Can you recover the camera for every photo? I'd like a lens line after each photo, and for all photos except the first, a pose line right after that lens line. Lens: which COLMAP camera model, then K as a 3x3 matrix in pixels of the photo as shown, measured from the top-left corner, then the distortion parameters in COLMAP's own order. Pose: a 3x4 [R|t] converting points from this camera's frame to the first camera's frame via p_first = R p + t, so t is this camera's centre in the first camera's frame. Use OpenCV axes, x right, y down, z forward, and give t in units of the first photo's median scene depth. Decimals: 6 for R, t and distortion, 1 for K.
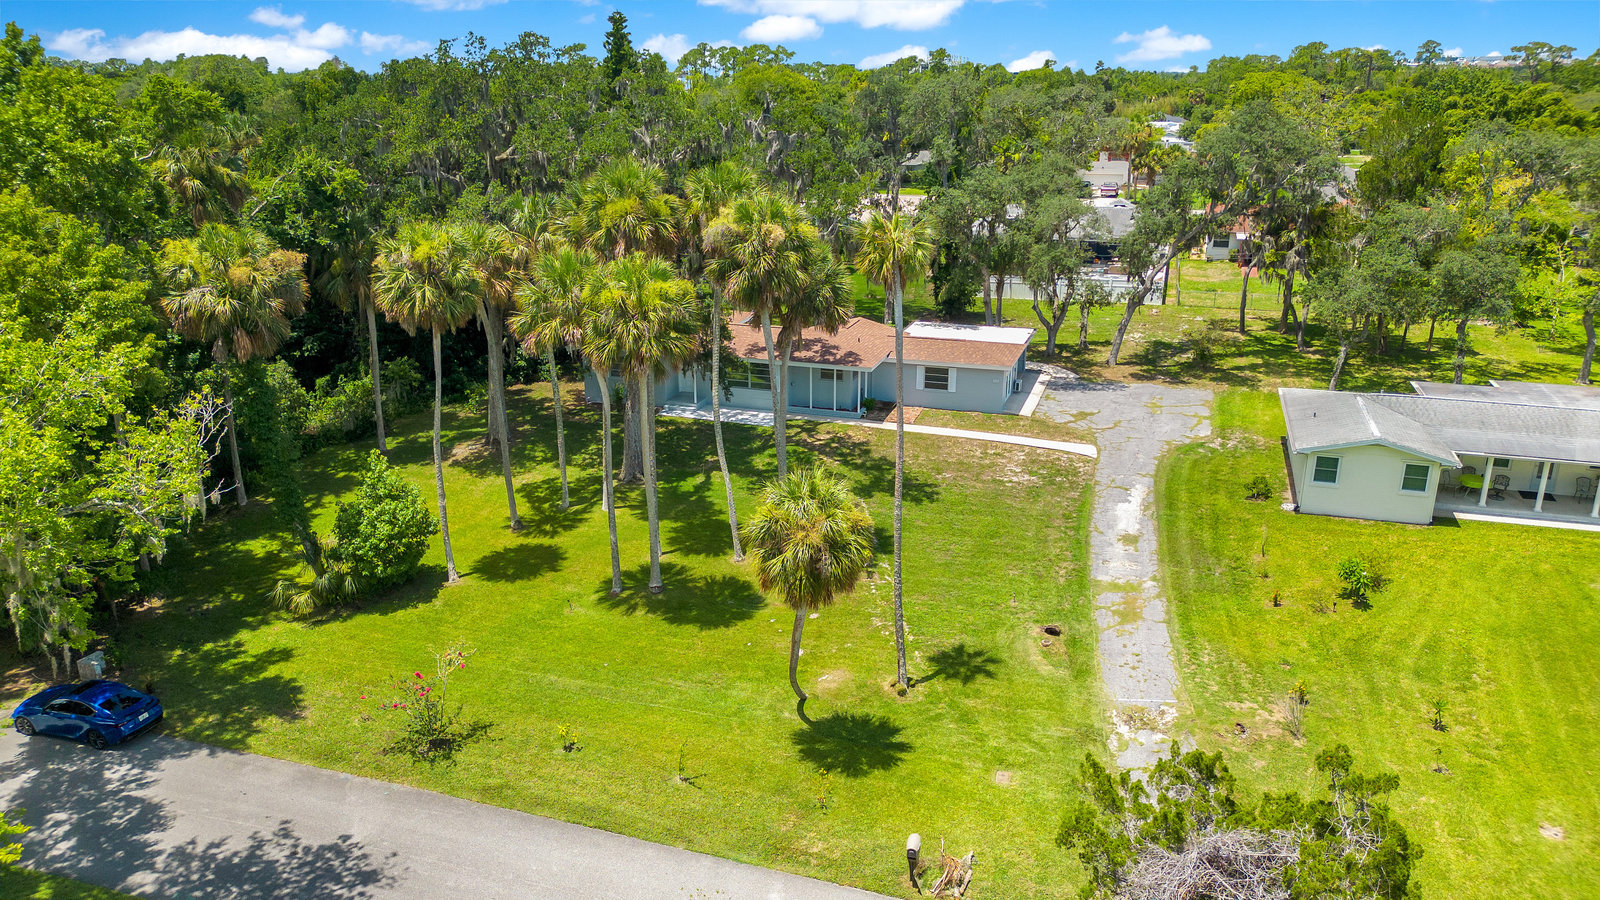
lens RADIAL K [[1124.5, 0, 800.0], [0, 1124.5, 450.0], [0, 0, 1]] dist [0.080096, -0.068975]
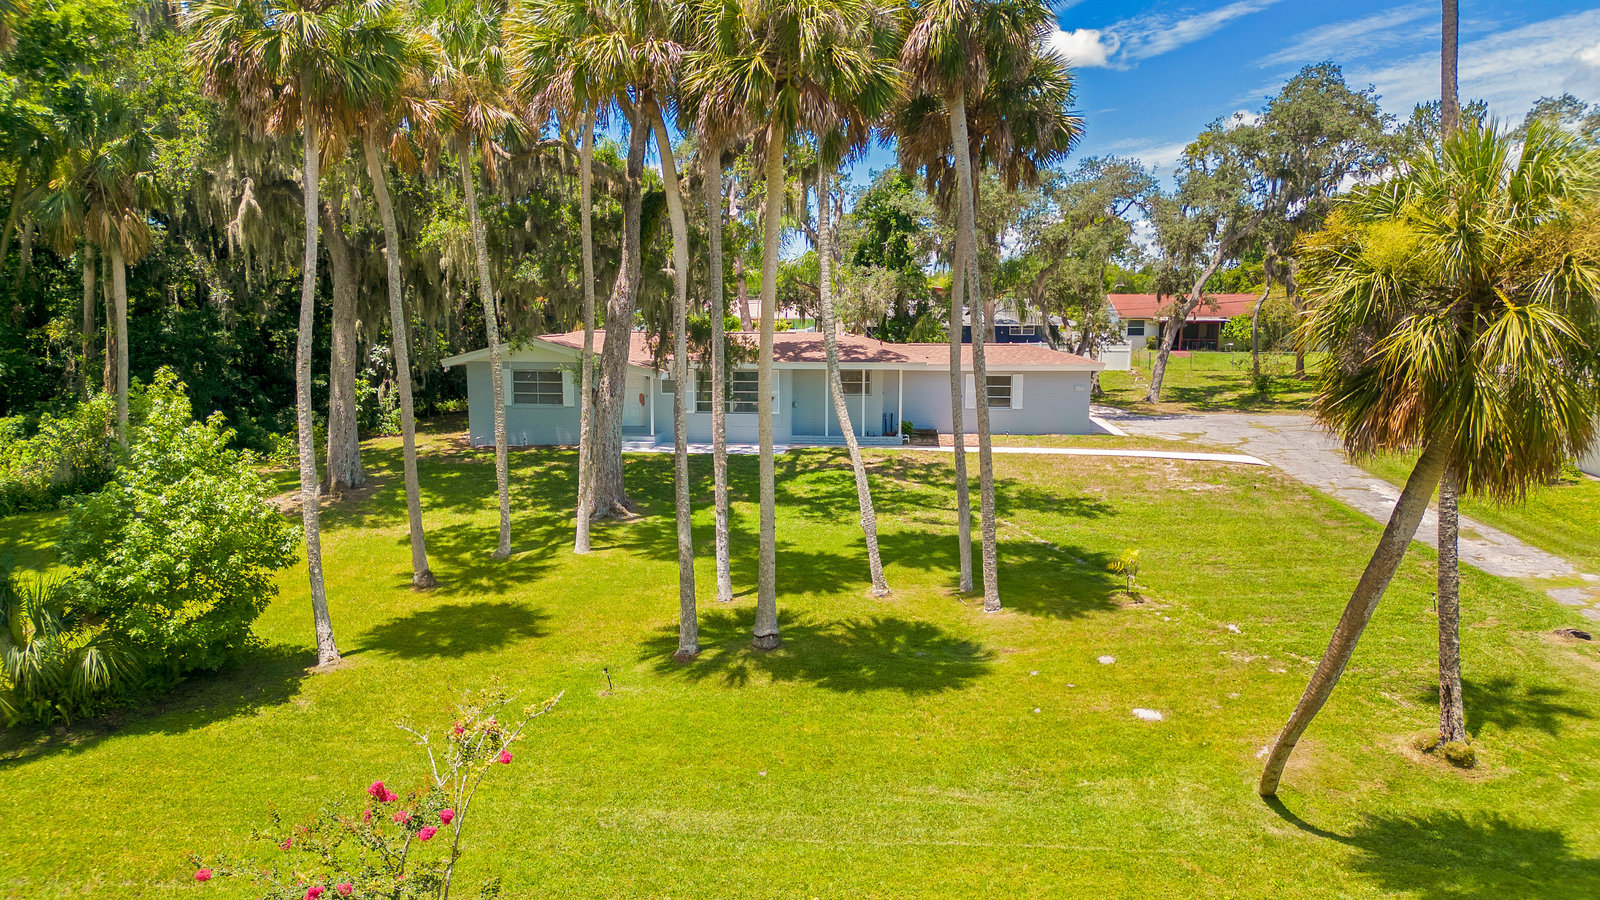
lens RADIAL K [[1124.5, 0, 800.0], [0, 1124.5, 450.0], [0, 0, 1]] dist [0.080096, -0.068975]
pose [[0.973914, -0.024888, 0.225551, -0.219162], [0.066727, 0.981432, -0.179828, 0.127474], [-0.216887, 0.190187, 0.957491, 0.482001]]
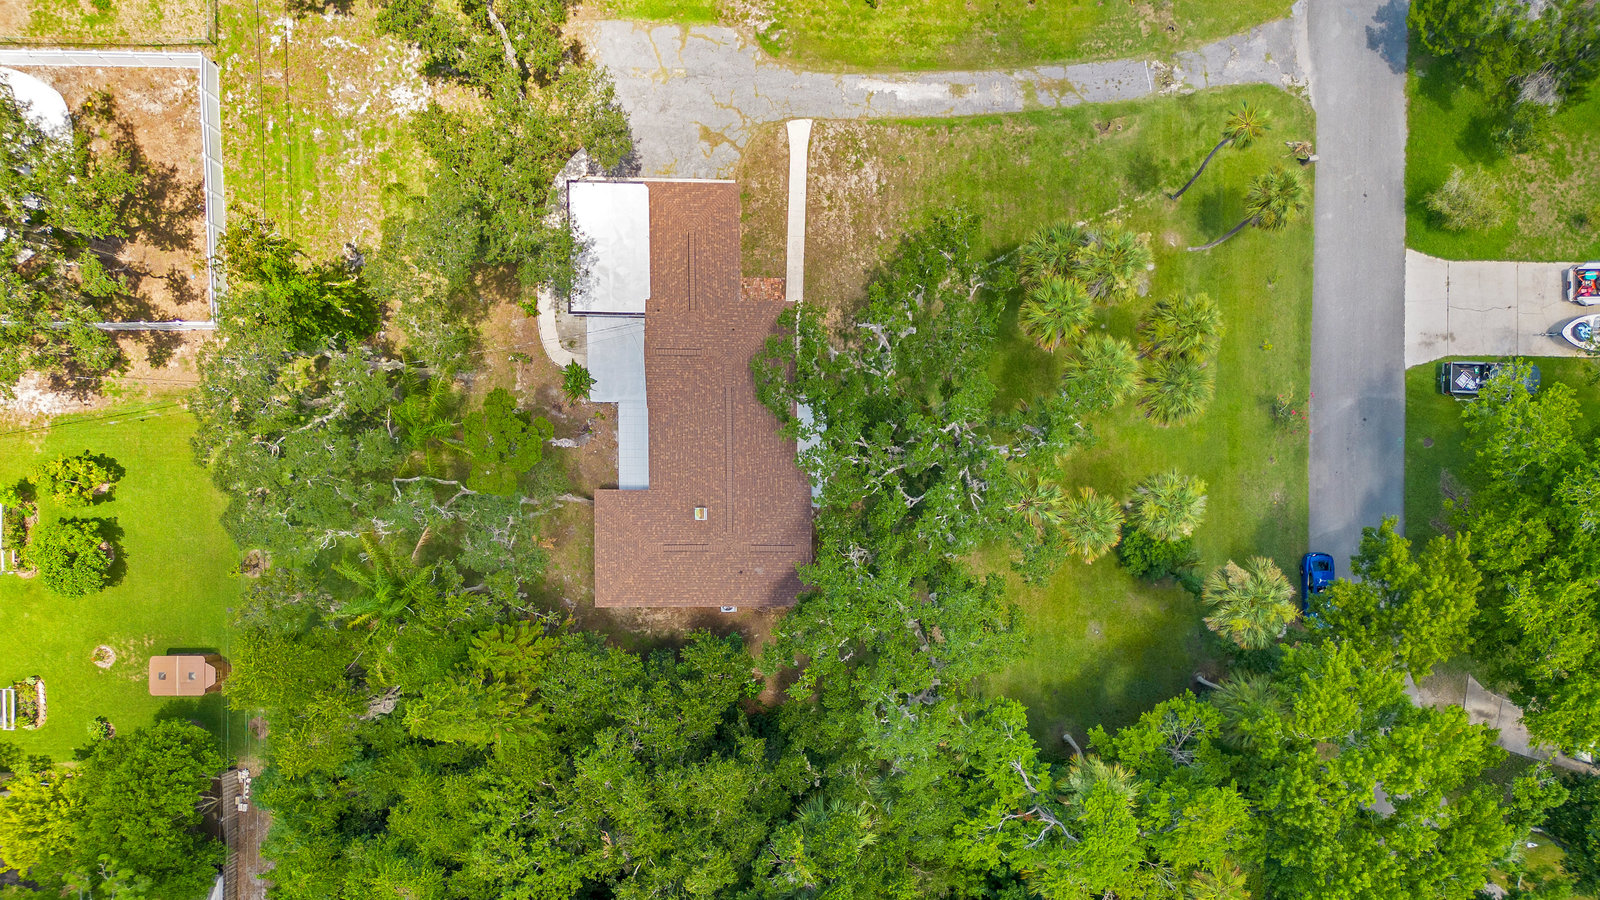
lens RADIAL K [[1124.5, 0, 800.0], [0, 1124.5, 450.0], [0, 0, 1]] dist [0.080096, -0.068975]
pose [[-0.317668, -0.947859, 0.025512, -0.128749], [0.272254, -0.065405, 0.960000, -1.475479], [-0.908276, 0.311906, 0.278836, 0.957969]]
